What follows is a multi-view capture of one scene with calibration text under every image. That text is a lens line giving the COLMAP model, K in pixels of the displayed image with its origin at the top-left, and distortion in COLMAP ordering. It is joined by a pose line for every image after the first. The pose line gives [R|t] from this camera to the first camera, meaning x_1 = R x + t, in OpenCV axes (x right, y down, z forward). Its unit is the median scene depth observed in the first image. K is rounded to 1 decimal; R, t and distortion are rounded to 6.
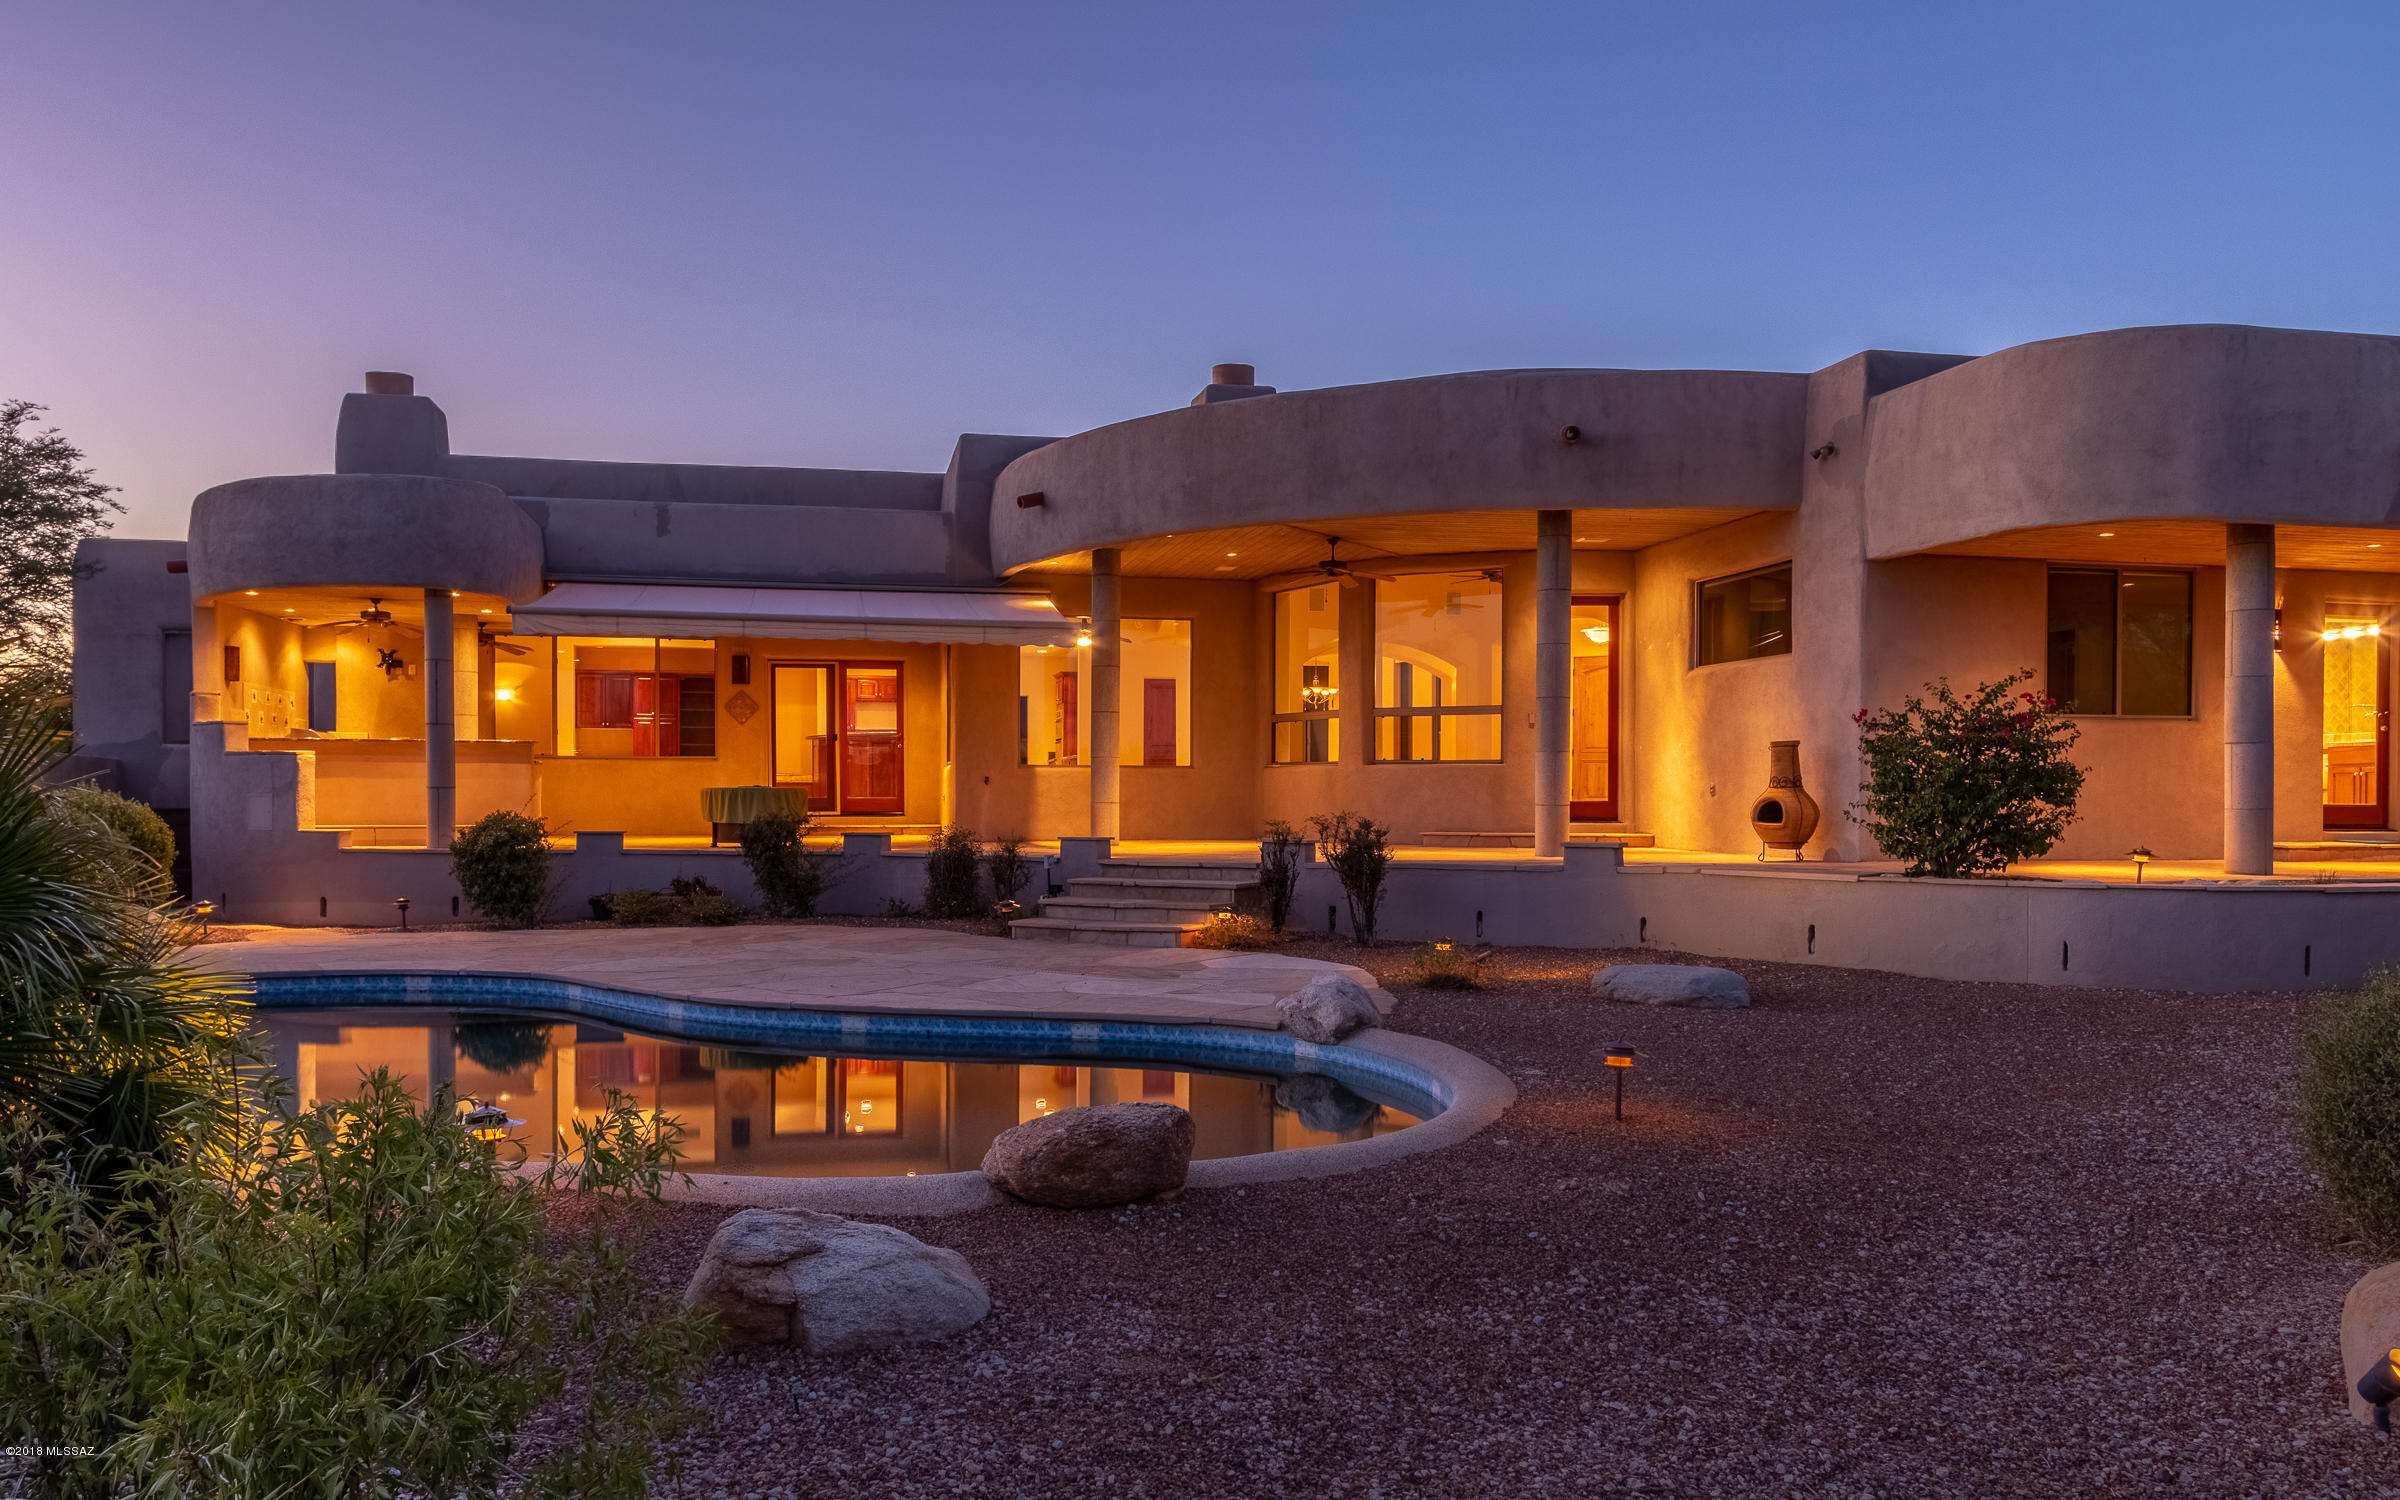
lens RADIAL K [[1601.1, 0, 1169.7], [0, 1601.1, 858.5], [0, 0, 1]] dist [0.005442, 0.000828]
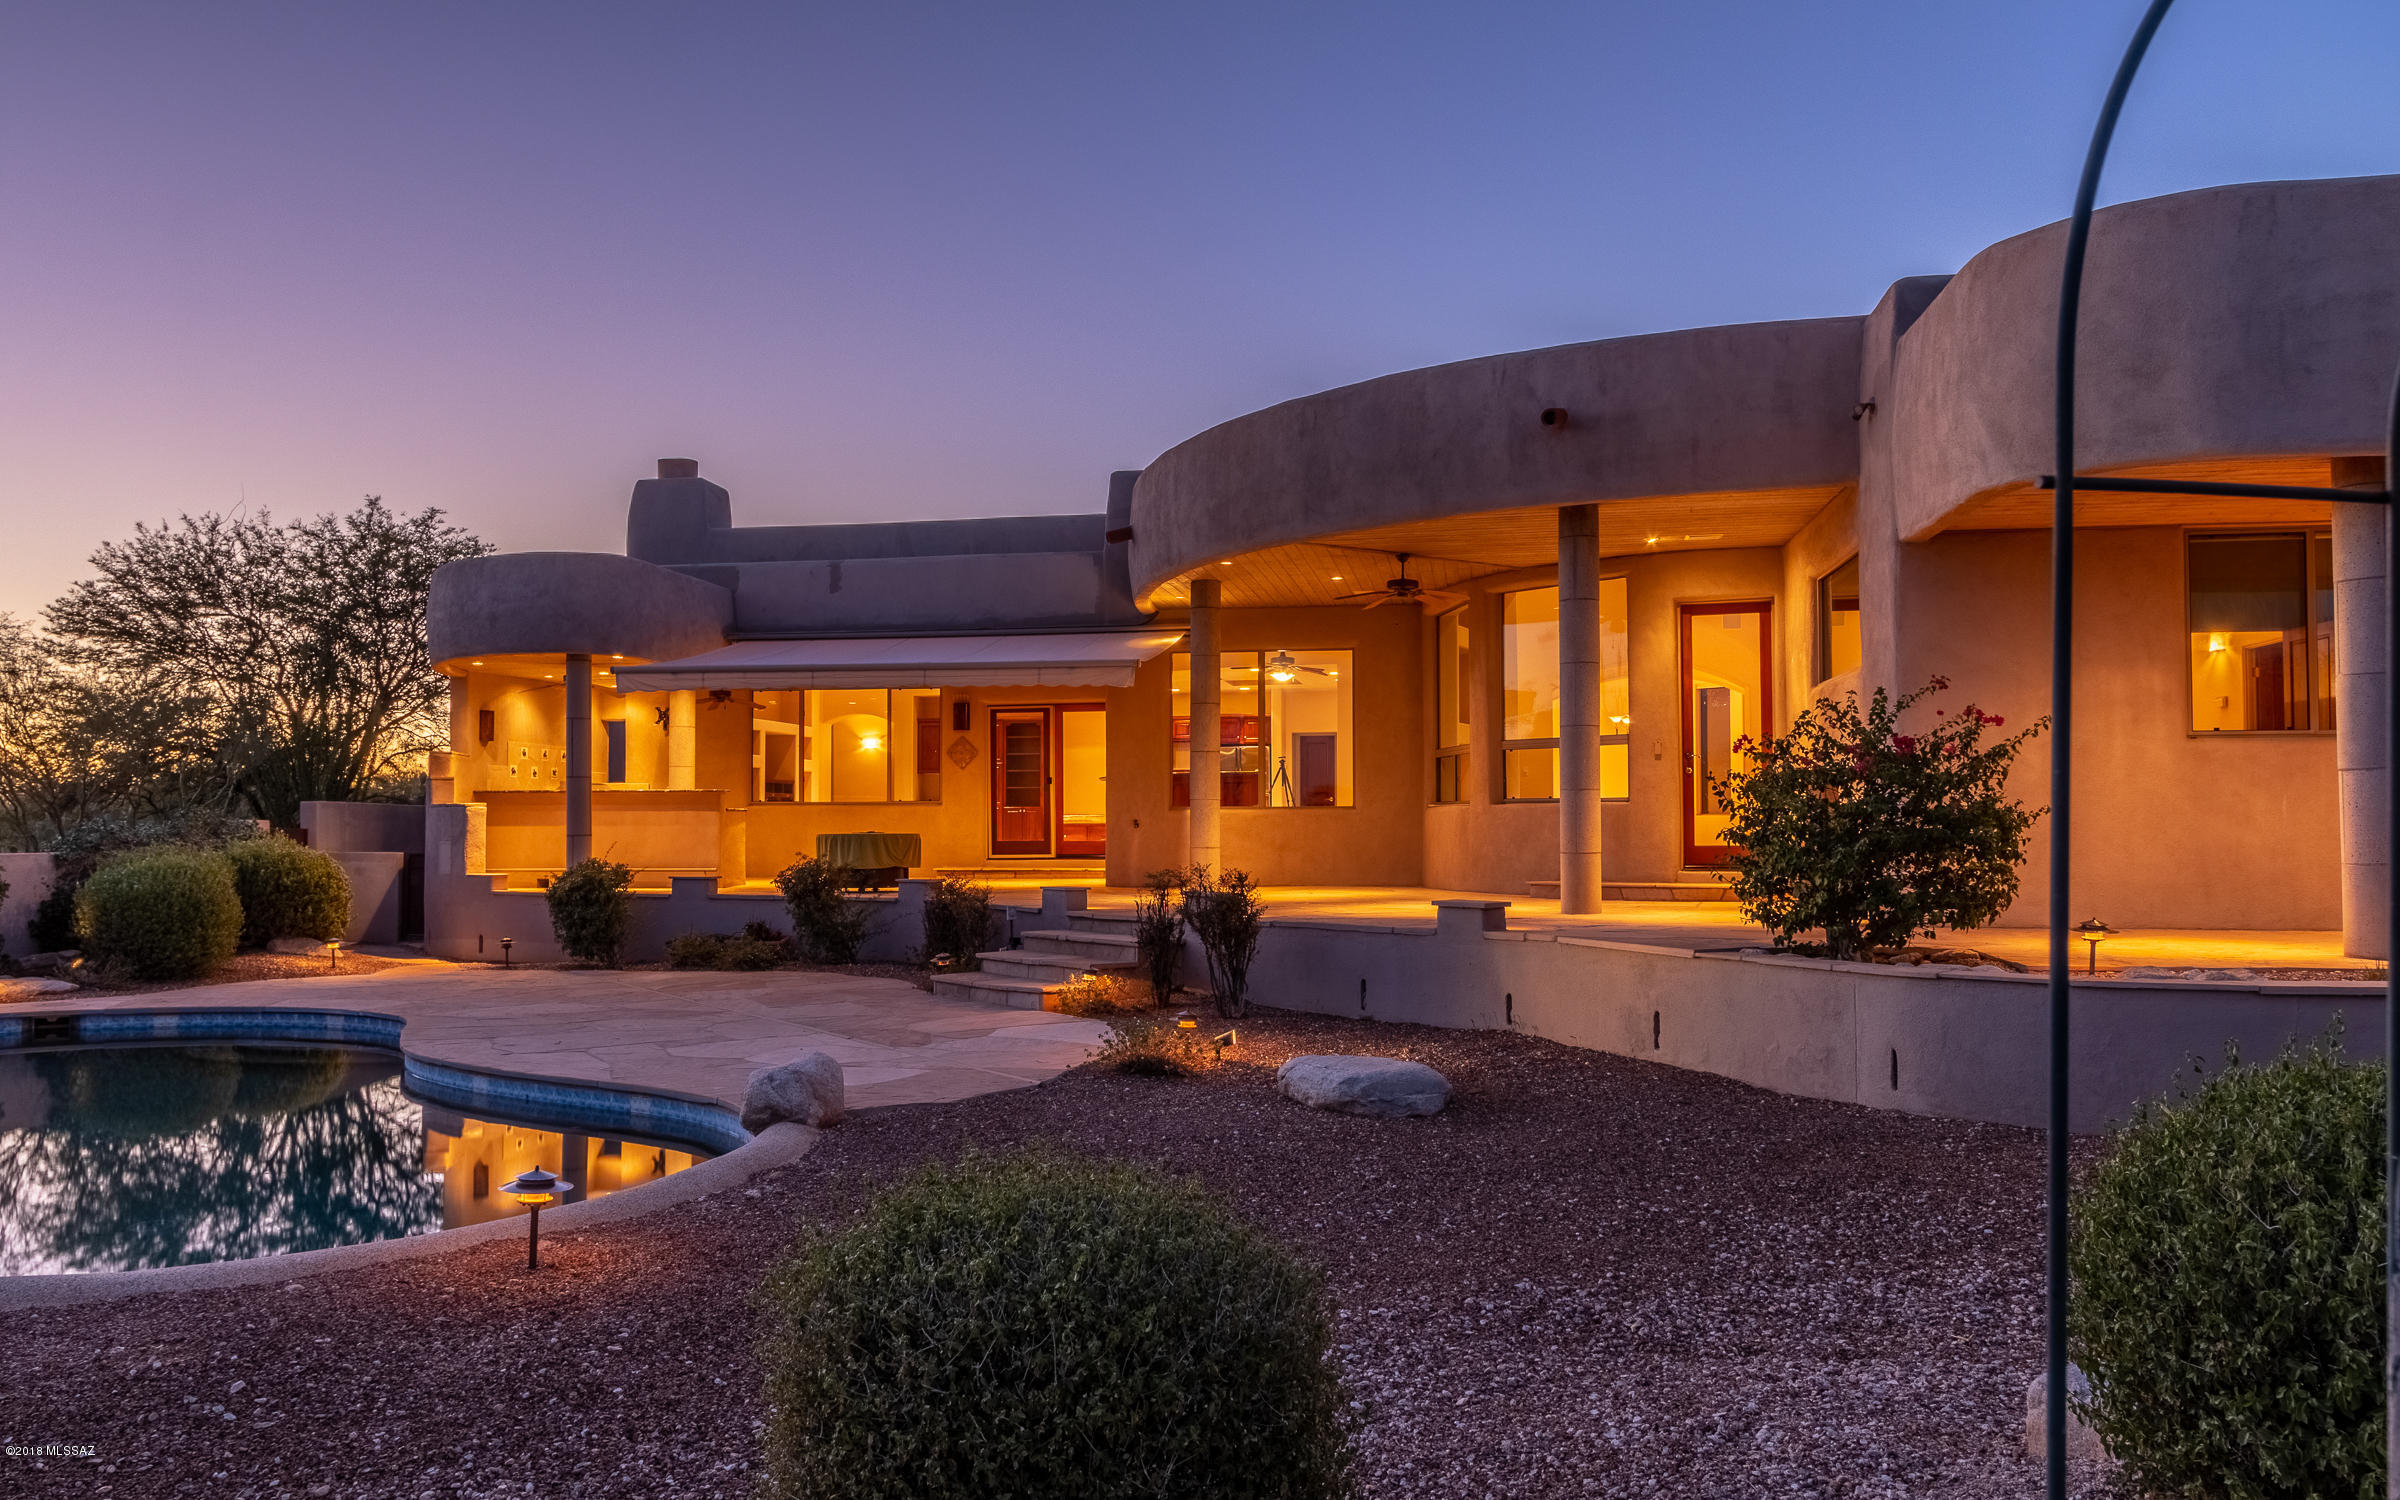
lens RADIAL K [[1609.9, 0, 1208.7], [0, 1609.9, 820.7], [0, 0, 1]] dist [0.007404, 0.000469]
pose [[0.938050, -0.006622, -0.346436, 0.362267], [-0.008732, 0.999048, -0.042741, -0.012727], [0.346390, 0.043118, 0.937099, 0.140030]]
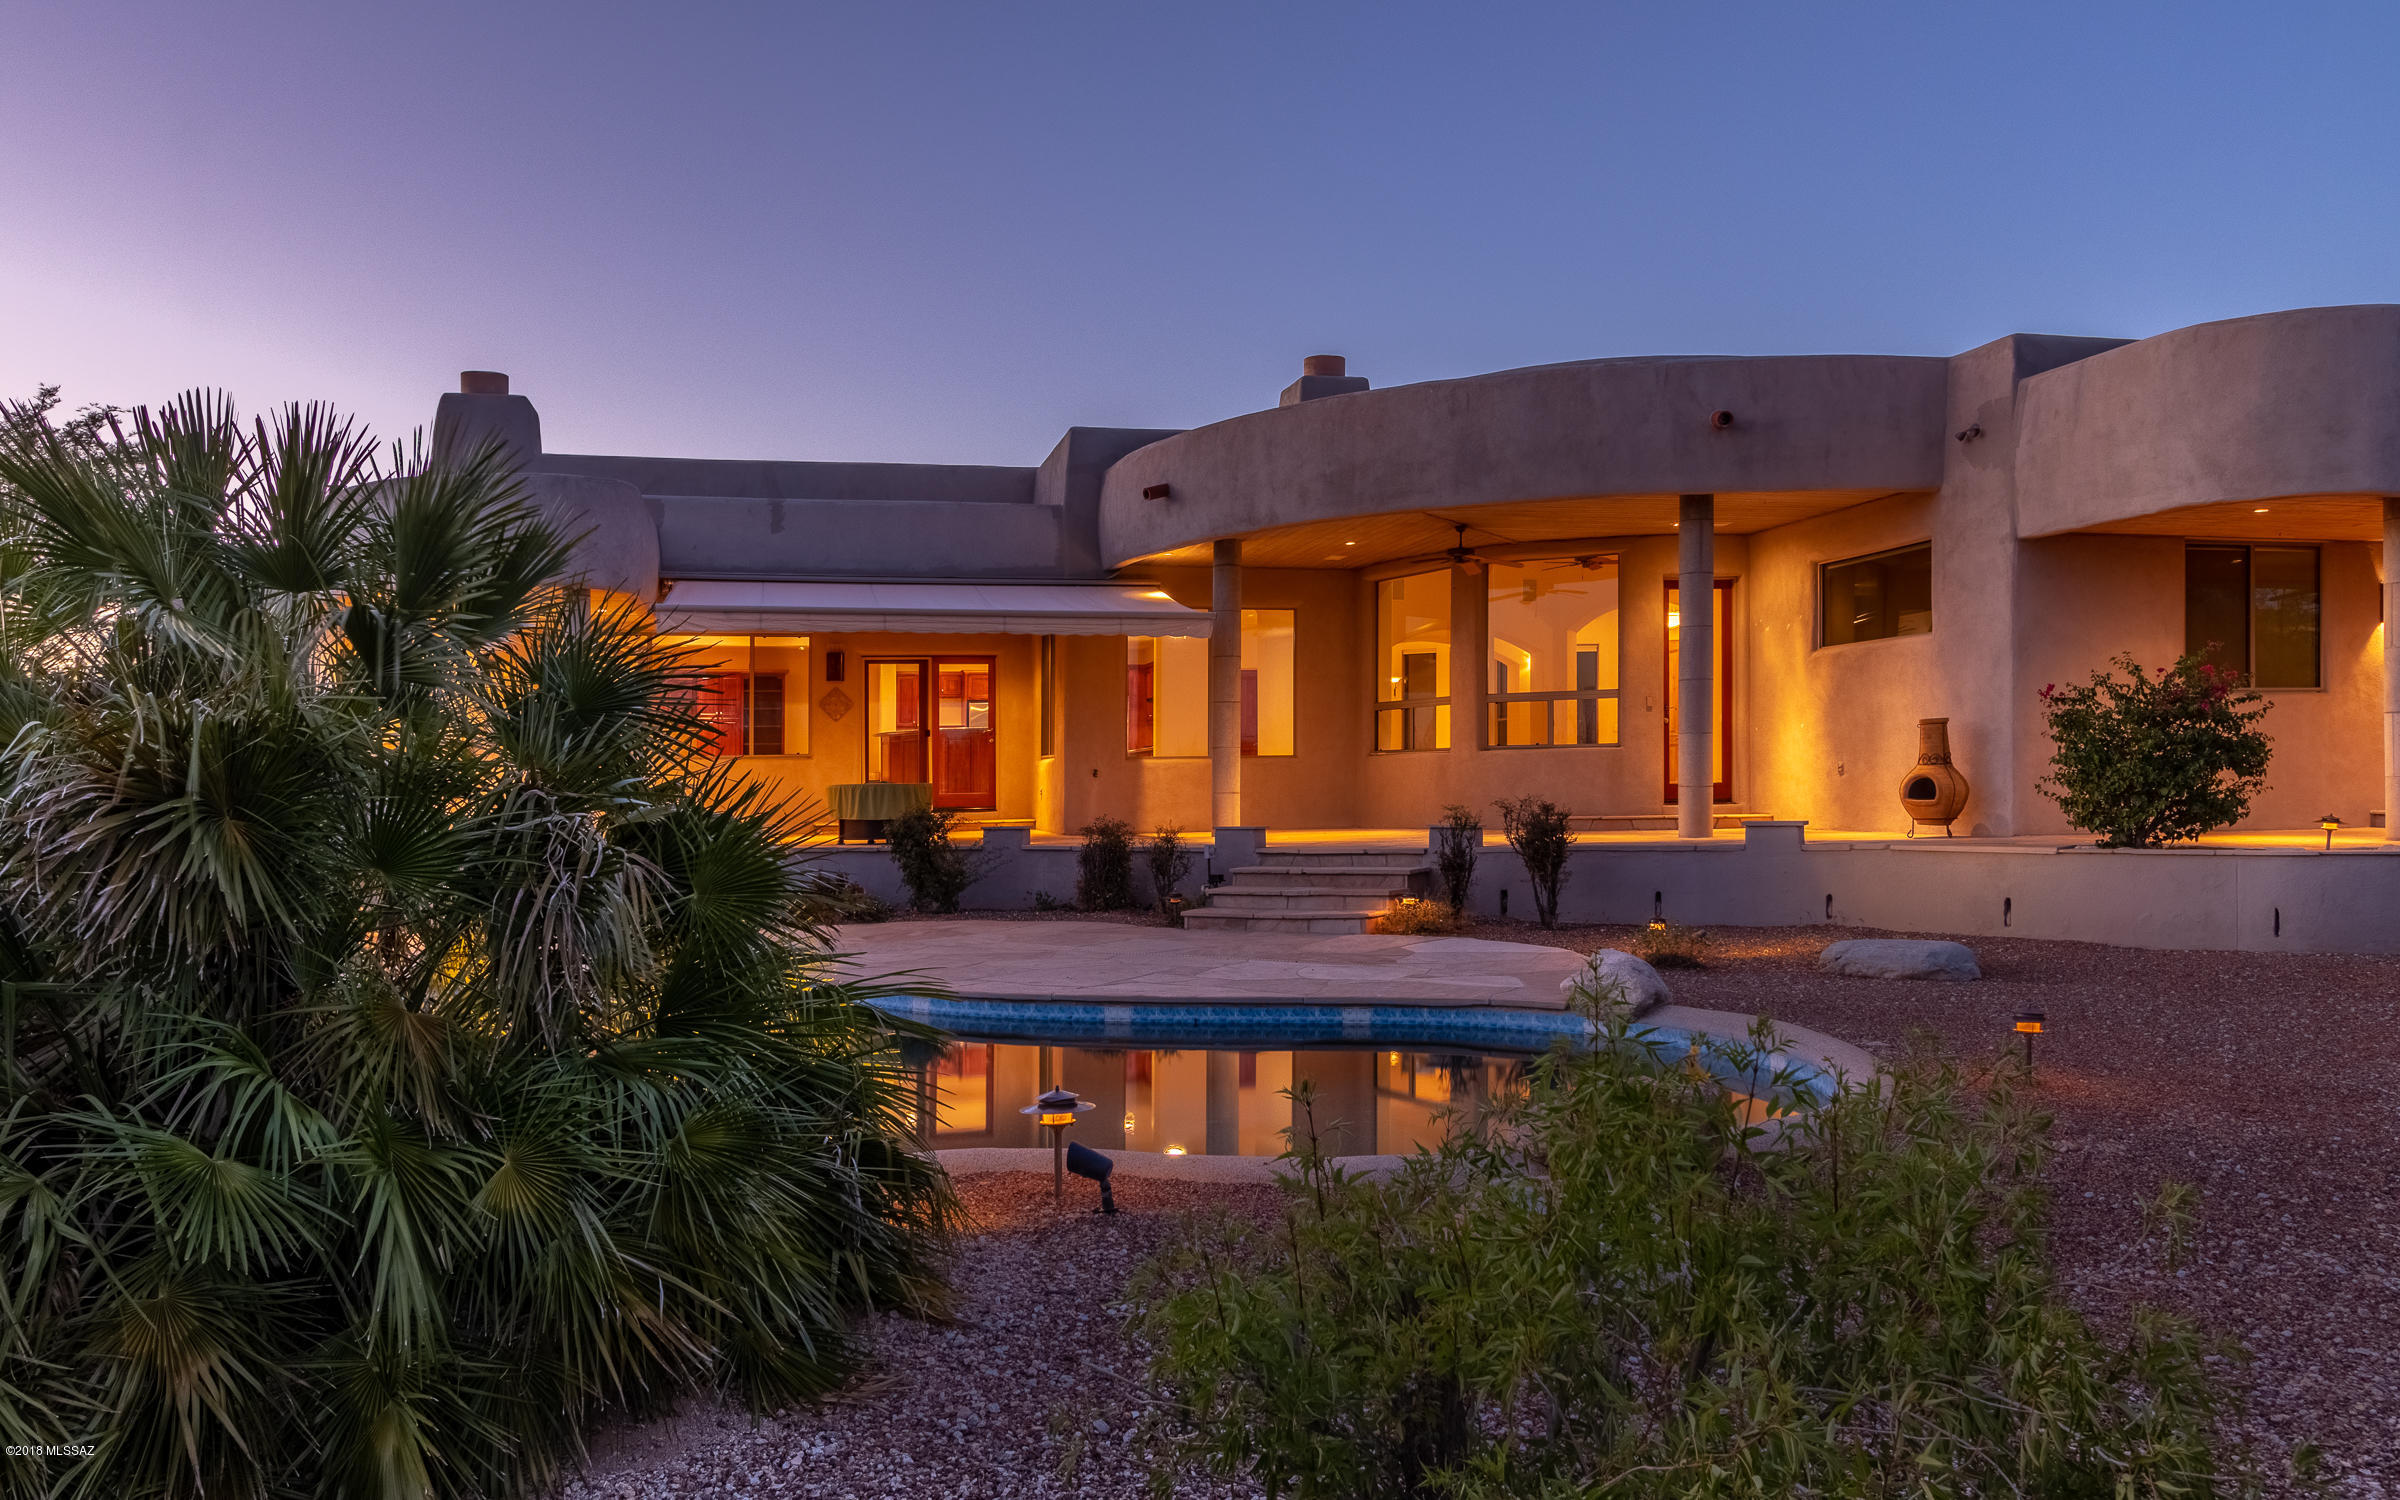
lens RADIAL K [[1609.9, 0, 1208.7], [0, 1609.9, 820.7], [0, 0, 1]] dist [0.007404, 0.000469]
pose [[0.999359, -0.018401, 0.030715, -0.105068], [0.019007, 0.999628, -0.019561, 0.002384], [-0.030344, 0.020132, 0.999337, -0.002526]]
